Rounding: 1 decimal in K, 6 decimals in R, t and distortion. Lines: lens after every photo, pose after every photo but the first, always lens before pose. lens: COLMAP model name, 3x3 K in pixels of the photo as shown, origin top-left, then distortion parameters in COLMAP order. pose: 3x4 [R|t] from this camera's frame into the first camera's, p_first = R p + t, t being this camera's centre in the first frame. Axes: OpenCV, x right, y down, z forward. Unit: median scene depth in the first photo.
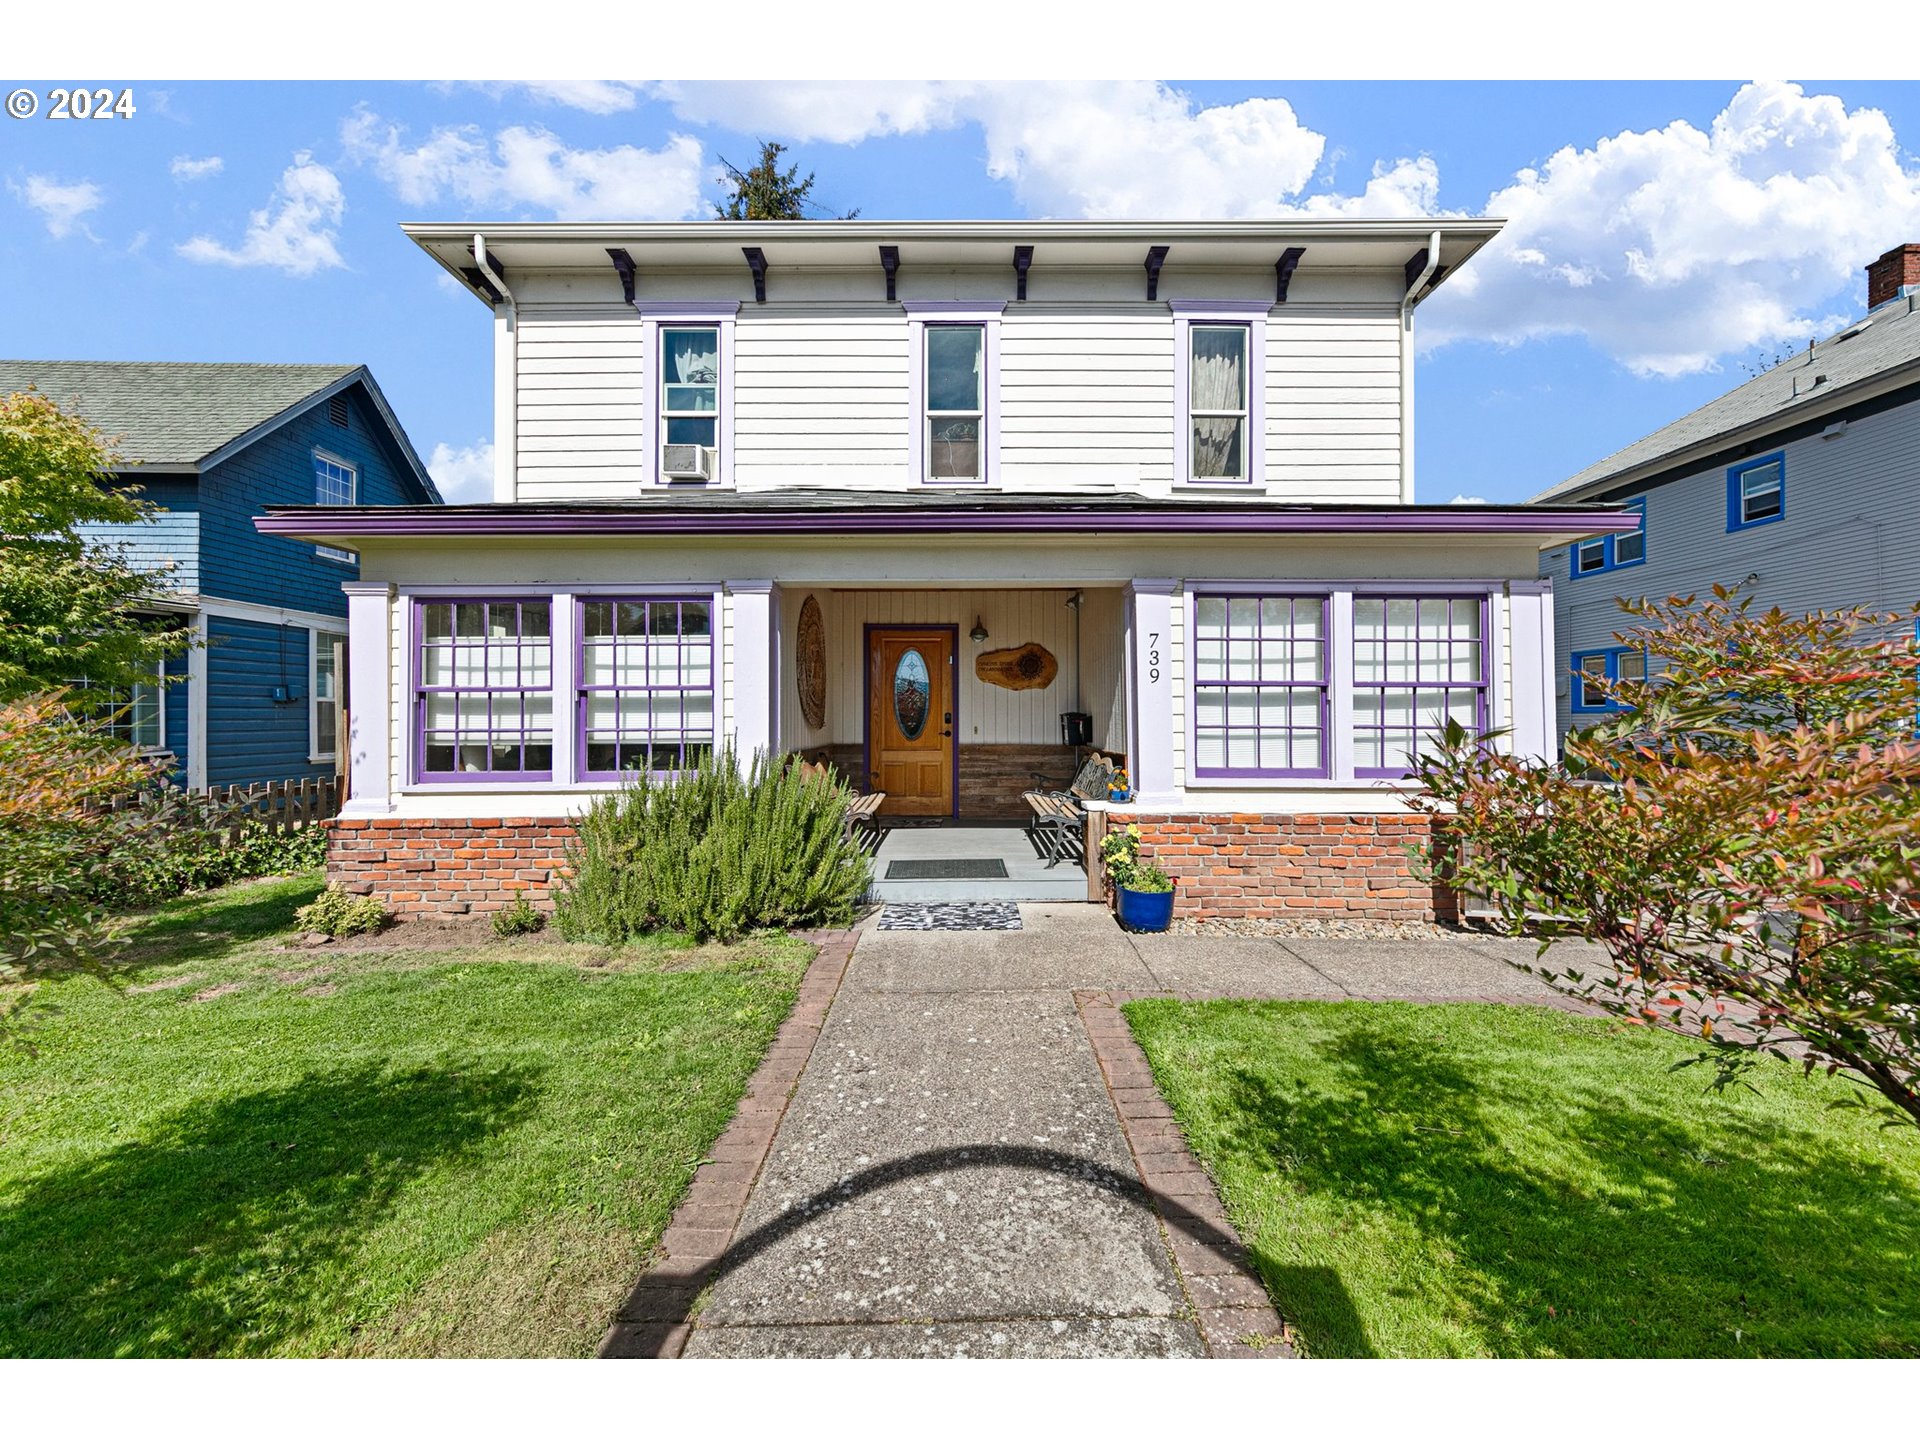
lens RADIAL K [[861.6, 0, 958.4], [0, 861.6, 716.0], [0, 0, 1]] dist [0.004833, -0.000213]
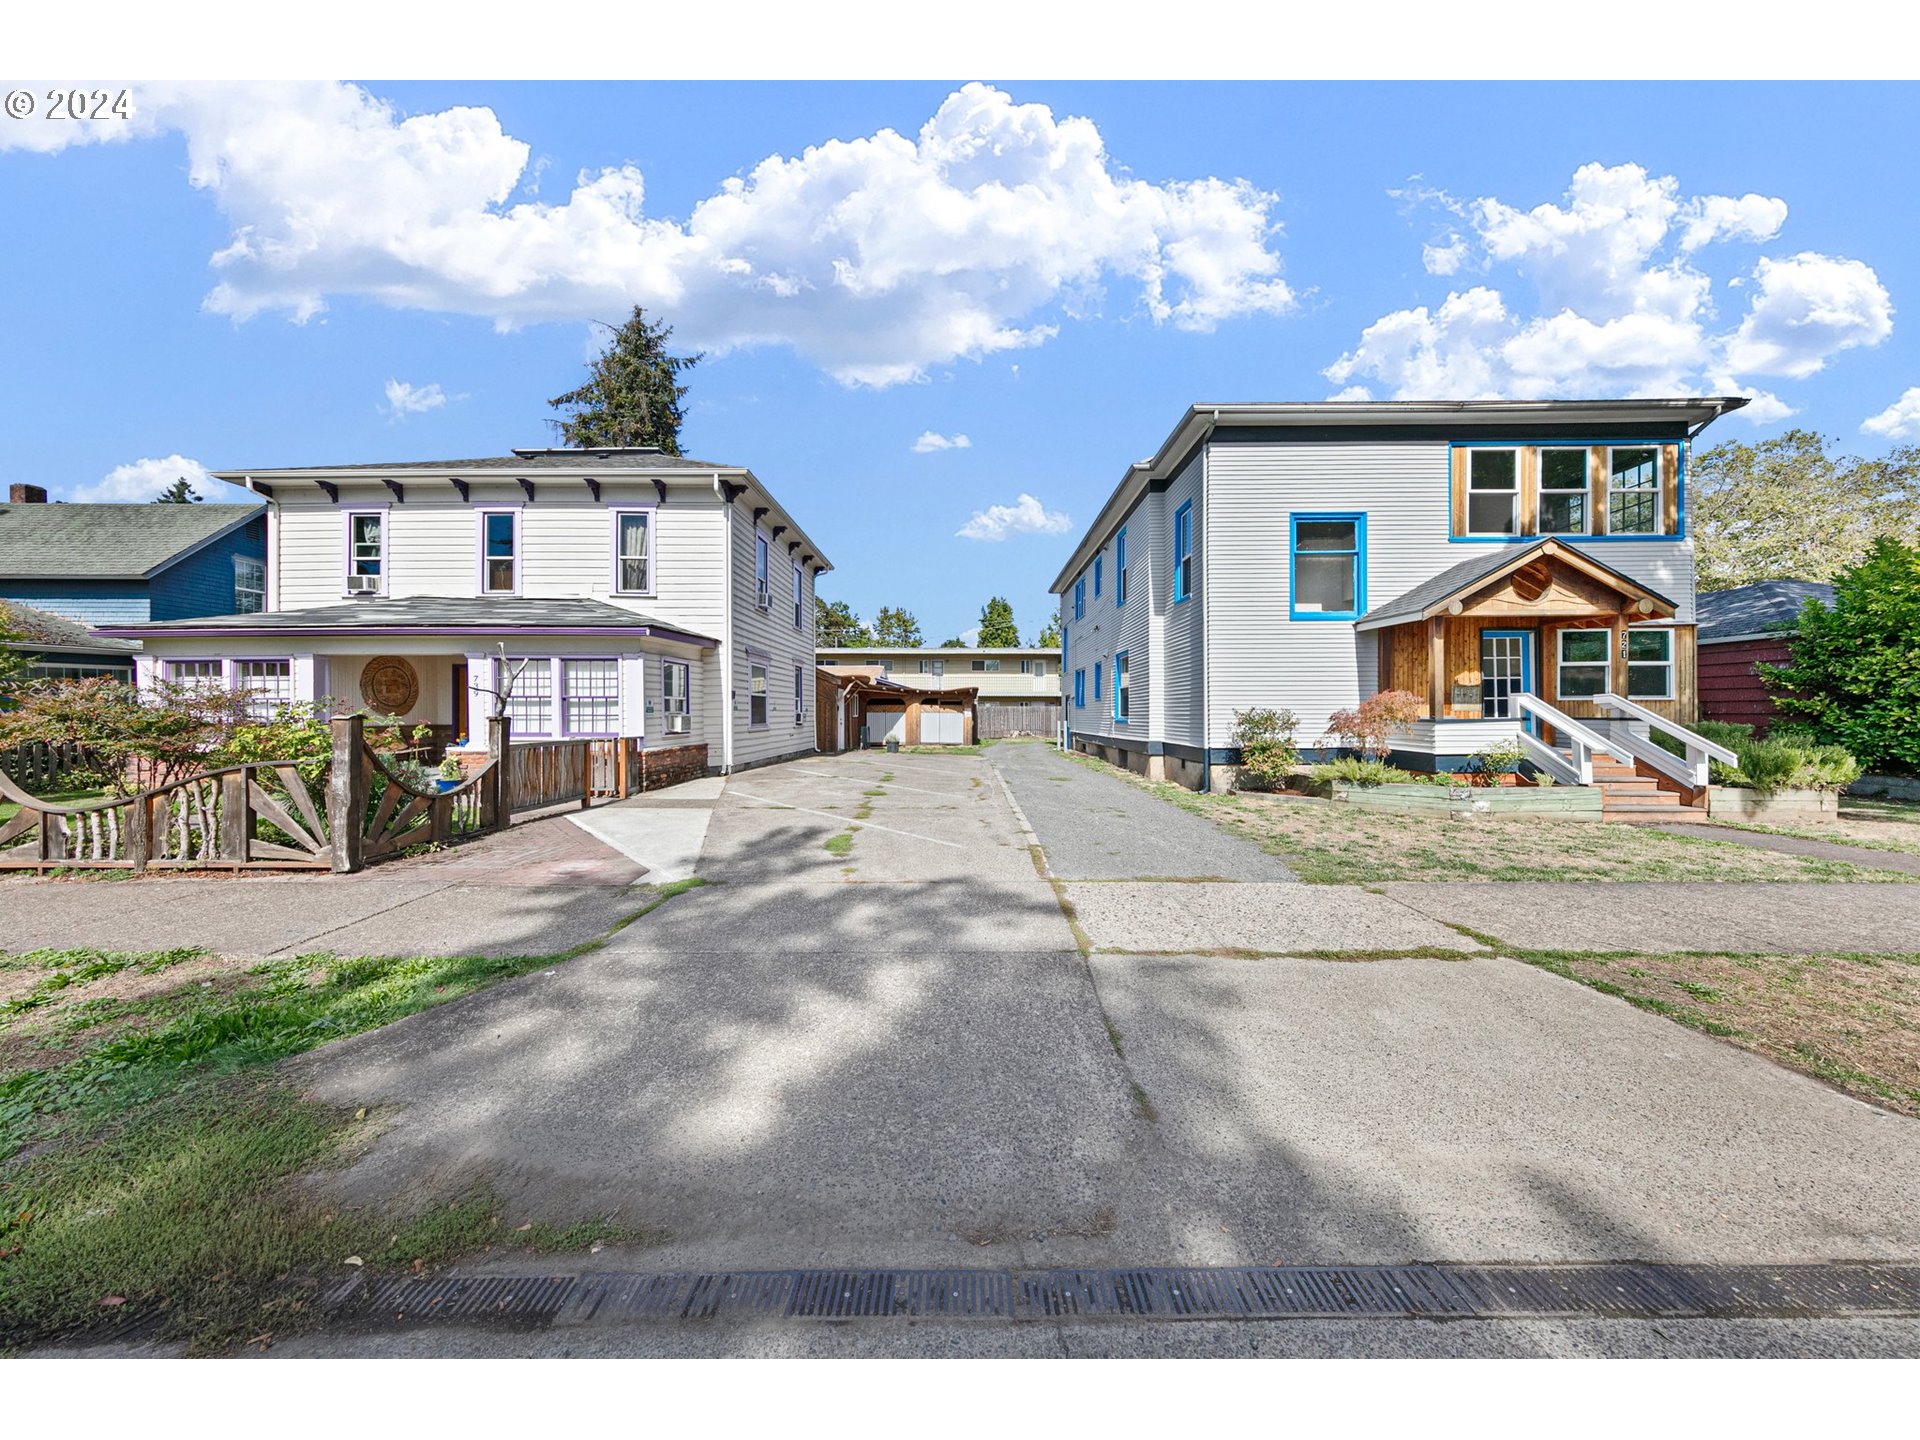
lens RADIAL K [[861.6, 0, 961.0], [0, 861.6, 720.8], [0, 0, 1]] dist [0.004833, -0.000213]
pose [[0.999980, -0.001102, -0.006289, 0.925291], [0.001159, 0.999959, 0.009020, -0.015951], [0.006279, -0.009027, 0.999940, 0.001785]]
